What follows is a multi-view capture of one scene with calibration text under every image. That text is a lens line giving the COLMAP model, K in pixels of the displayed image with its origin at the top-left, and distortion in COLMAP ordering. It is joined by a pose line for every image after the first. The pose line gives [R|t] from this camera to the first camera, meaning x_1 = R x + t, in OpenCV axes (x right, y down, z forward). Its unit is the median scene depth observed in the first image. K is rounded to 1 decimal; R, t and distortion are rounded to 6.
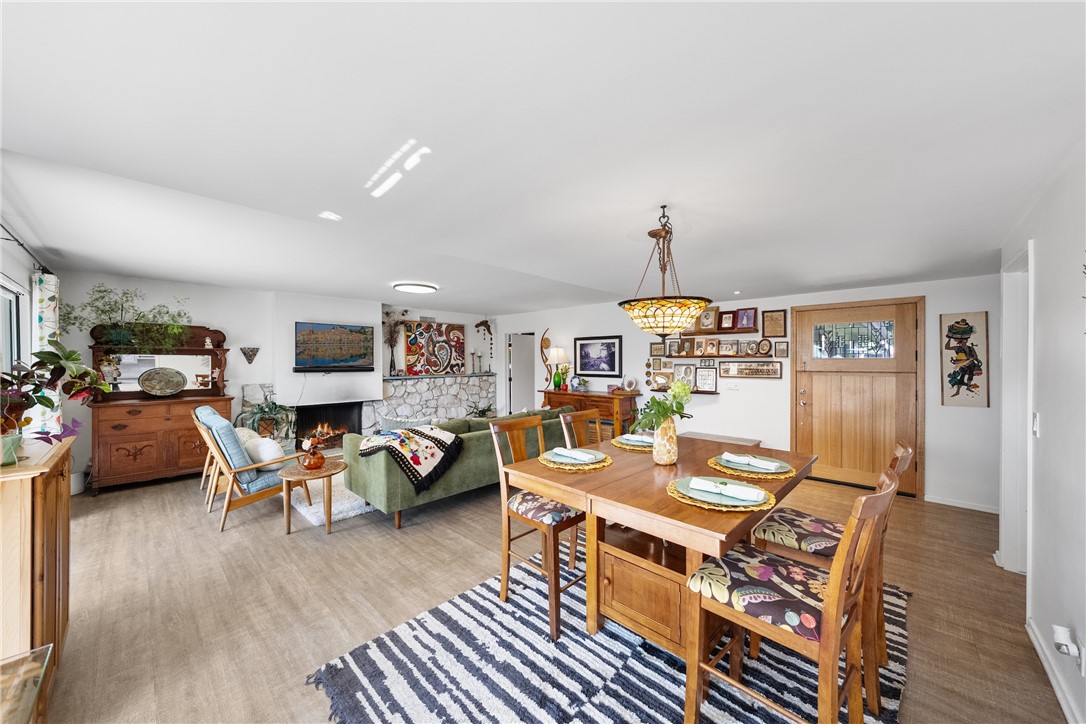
lens RADIAL K [[388.3, 0, 539.1], [0, 388.3, 363.4], [0, 0, 1]] dist [-0.001531, -0.000175]
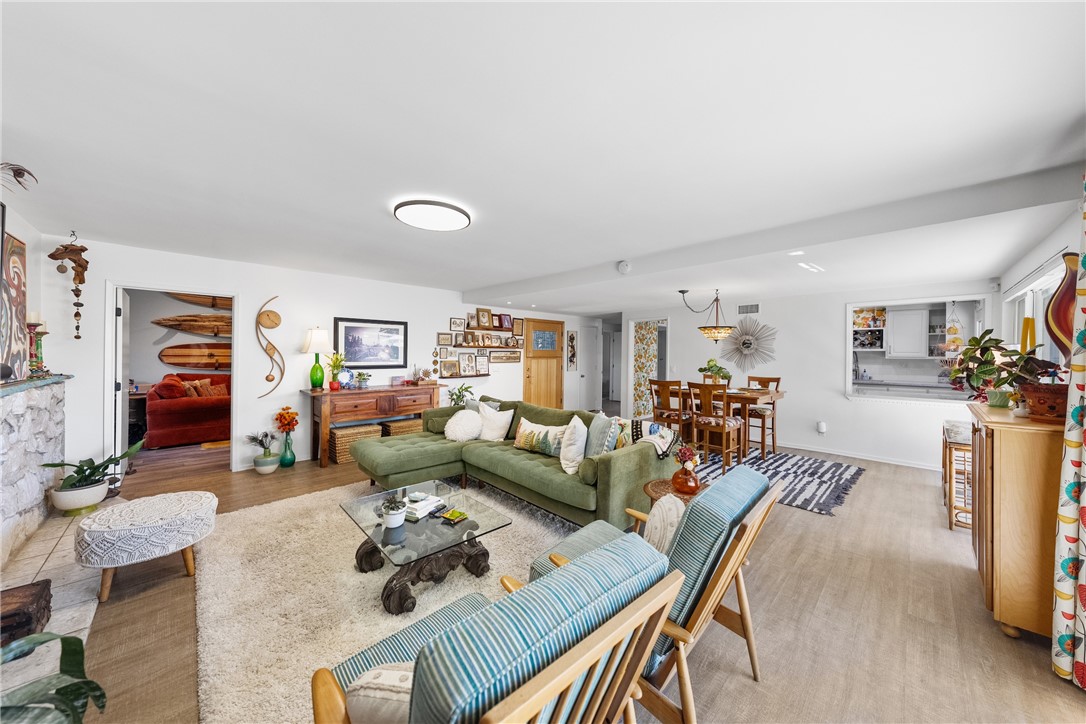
lens RADIAL K [[372.0, 0, 547.5], [0, 372.0, 356.7], [0, 0, 1]] dist [-0.002829, -0.000019]
pose [[0.020982, -0.006548, 0.999758, -0.755880], [0.002715, 0.999975, 0.006492, 0.006573], [-0.999776, 0.002578, 0.020999, 0.730663]]
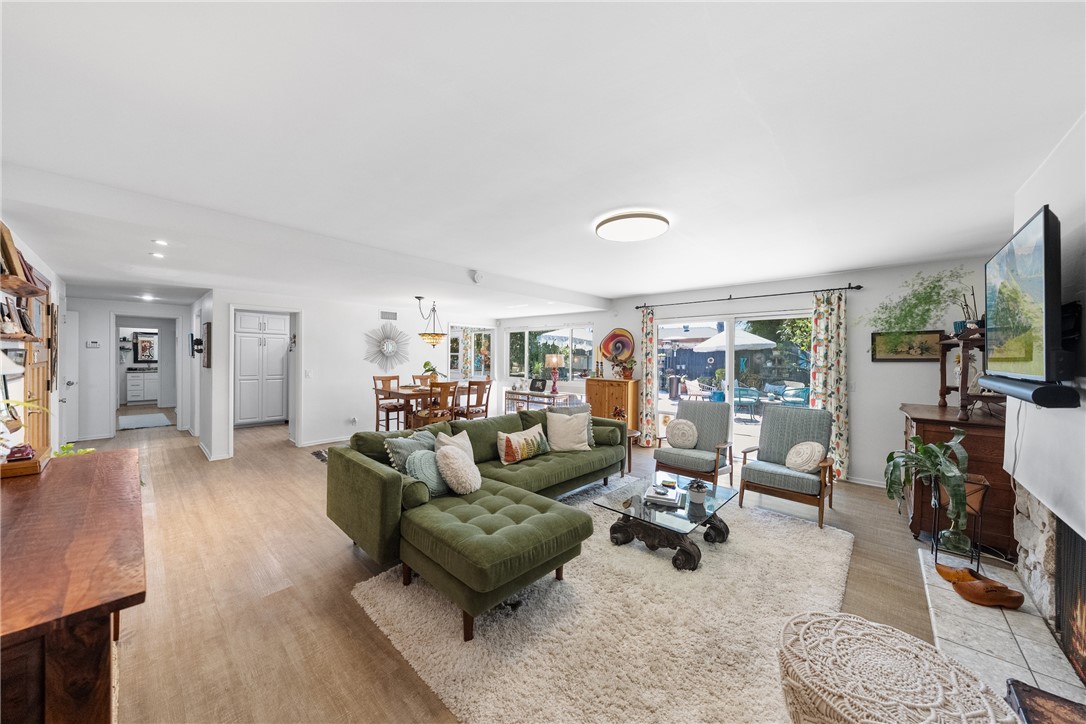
lens RADIAL K [[372.0, 0, 552.0], [0, 372.0, 358.1], [0, 0, 1]] dist [-0.002829, -0.000019]
pose [[-0.998462, -0.013027, -0.053887, -0.154049], [-0.013688, 0.999835, 0.011919, -0.006155], [0.053723, 0.012638, -0.998476, 1.372552]]
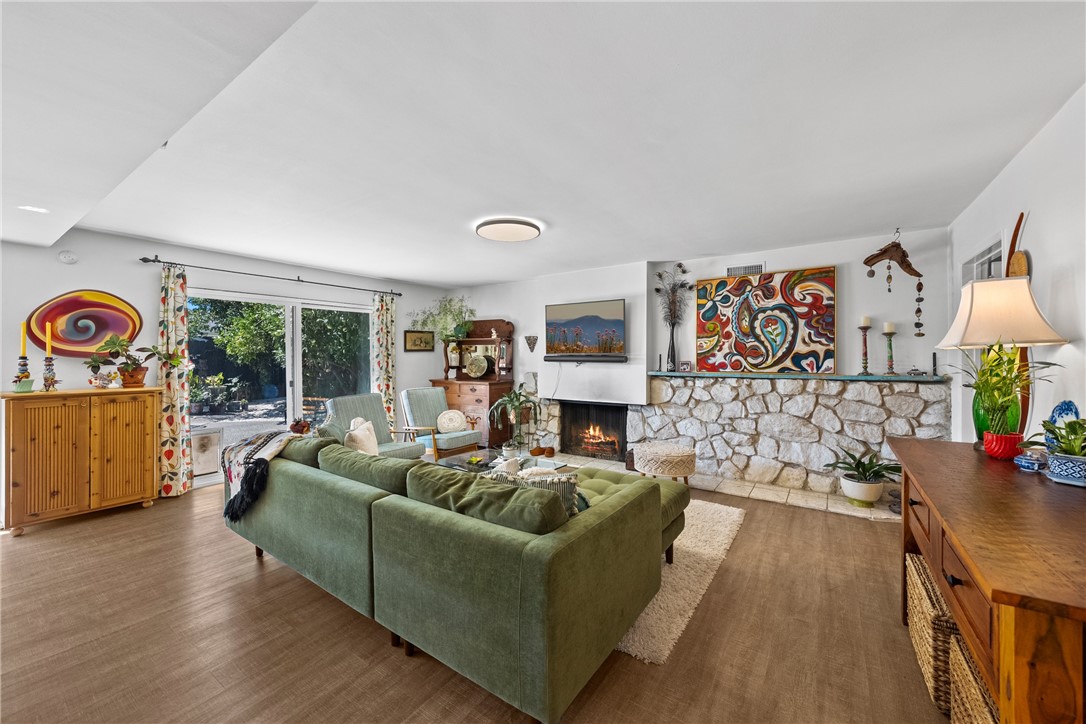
lens RADIAL K [[410.1, 0, 541.1], [0, 410.1, 357.5], [0, 0, 1]] dist [0.000984, -0.000712]
pose [[0.167118, 0.003380, -0.985931, 0.318871], [-0.005326, 0.999983, 0.002525, 0.012150], [0.985923, 0.004829, 0.167133, 0.838149]]
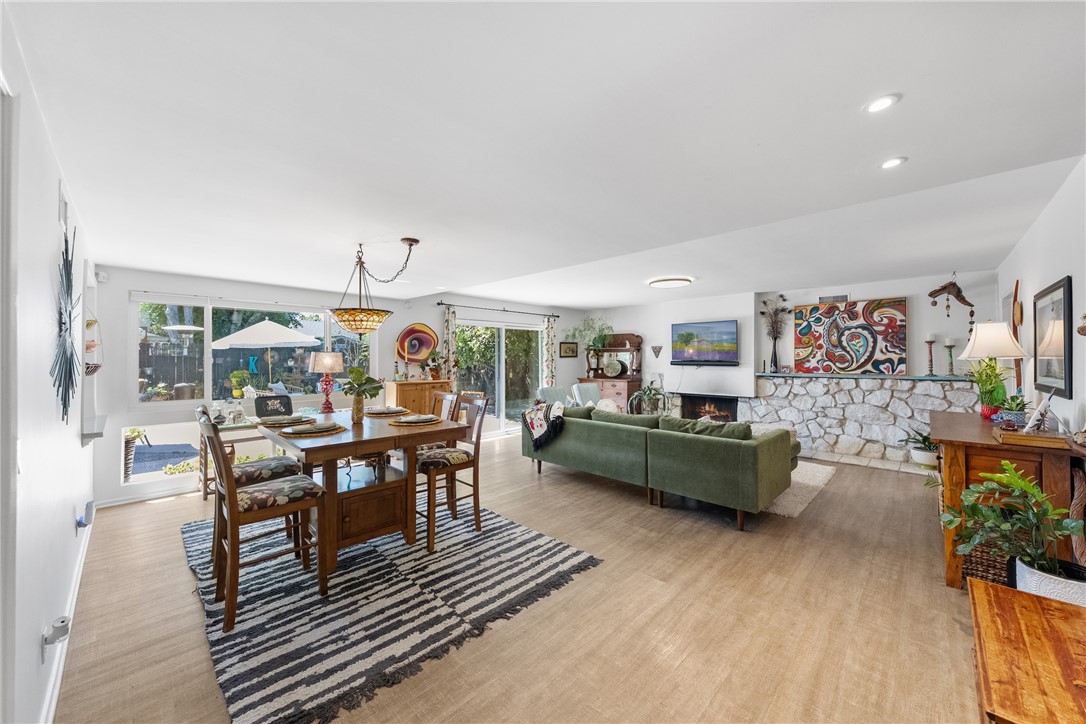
lens RADIAL K [[388.3, 0, 547.4], [0, 388.3, 356.5], [0, 0, 1]] dist [-0.001531, -0.000175]
pose [[0.005640, -0.006691, -0.999962, 0.615507], [-0.006429, 0.999957, -0.006728, 0.007119], [0.999963, 0.006467, 0.005596, 0.602518]]
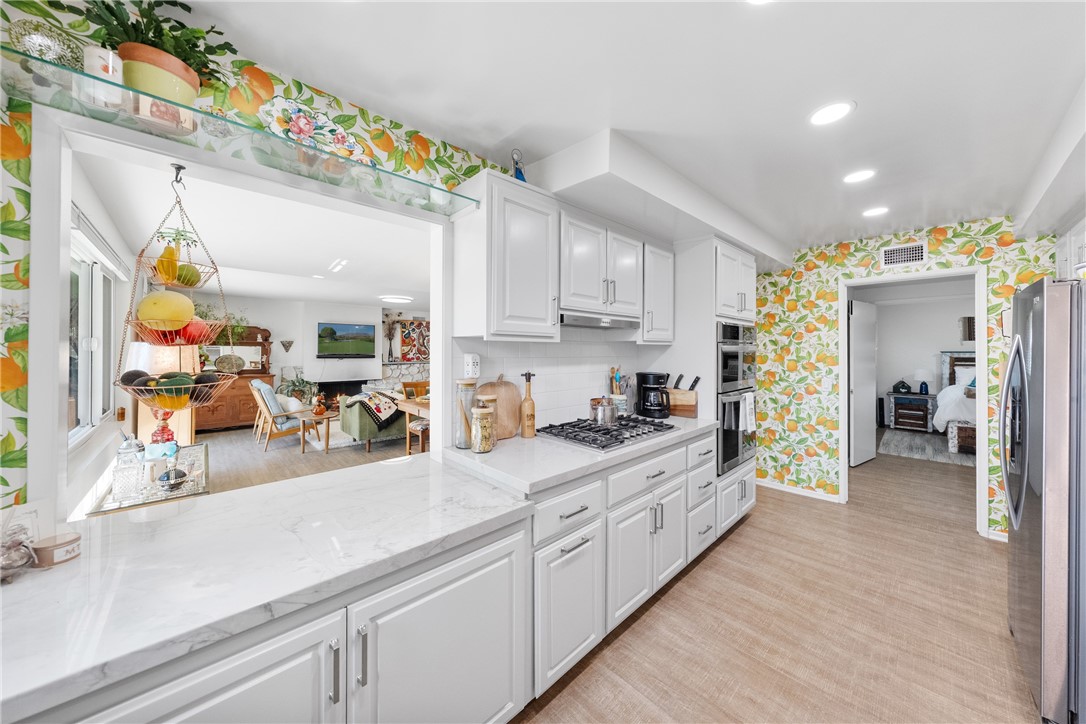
lens RADIAL K [[372.0, 0, 540.7], [0, 372.0, 347.0], [0, 0, 1]] dist [-0.002829, -0.000019]
pose [[0.998286, -0.000196, -0.058531, 0.267001], [-0.000869, 0.999835, -0.018169, 0.006409], [0.058525, 0.018189, 0.998120, -0.311056]]
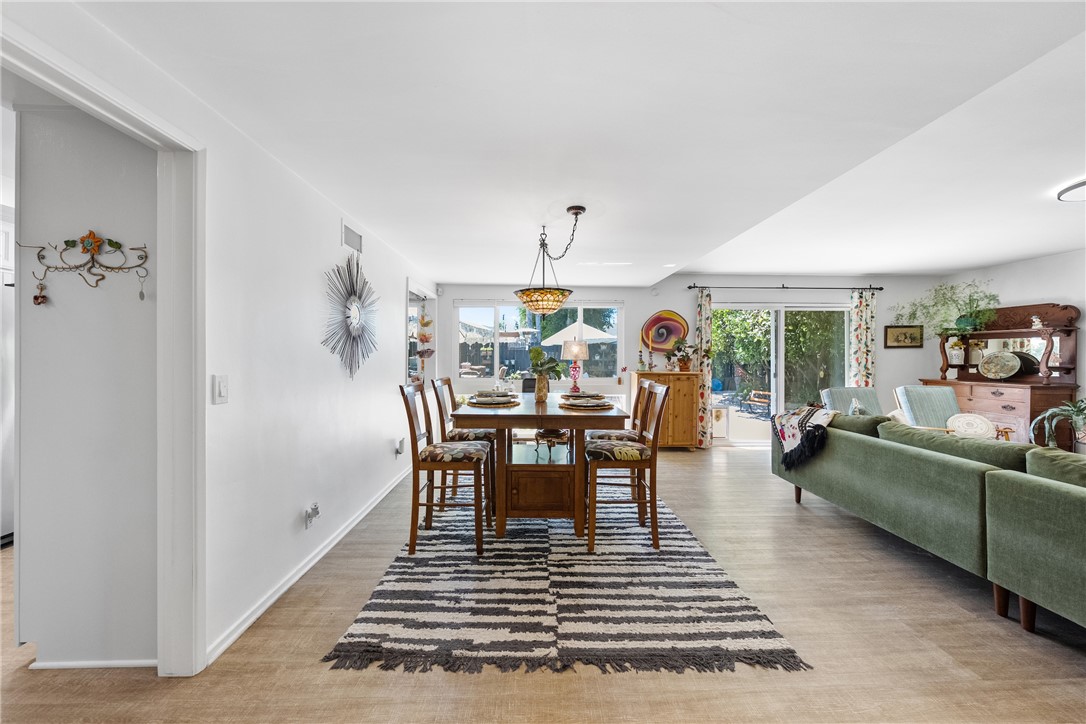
lens RADIAL K [[388.3, 0, 553.4], [0, 388.3, 358.9], [0, 0, 1]] dist [-0.001531, -0.000175]
pose [[-0.686869, -0.000985, -0.726780, 0.474492], [-0.010781, 0.999903, 0.008834, 0.029337], [0.726701, 0.013903, -0.686813, 0.724620]]
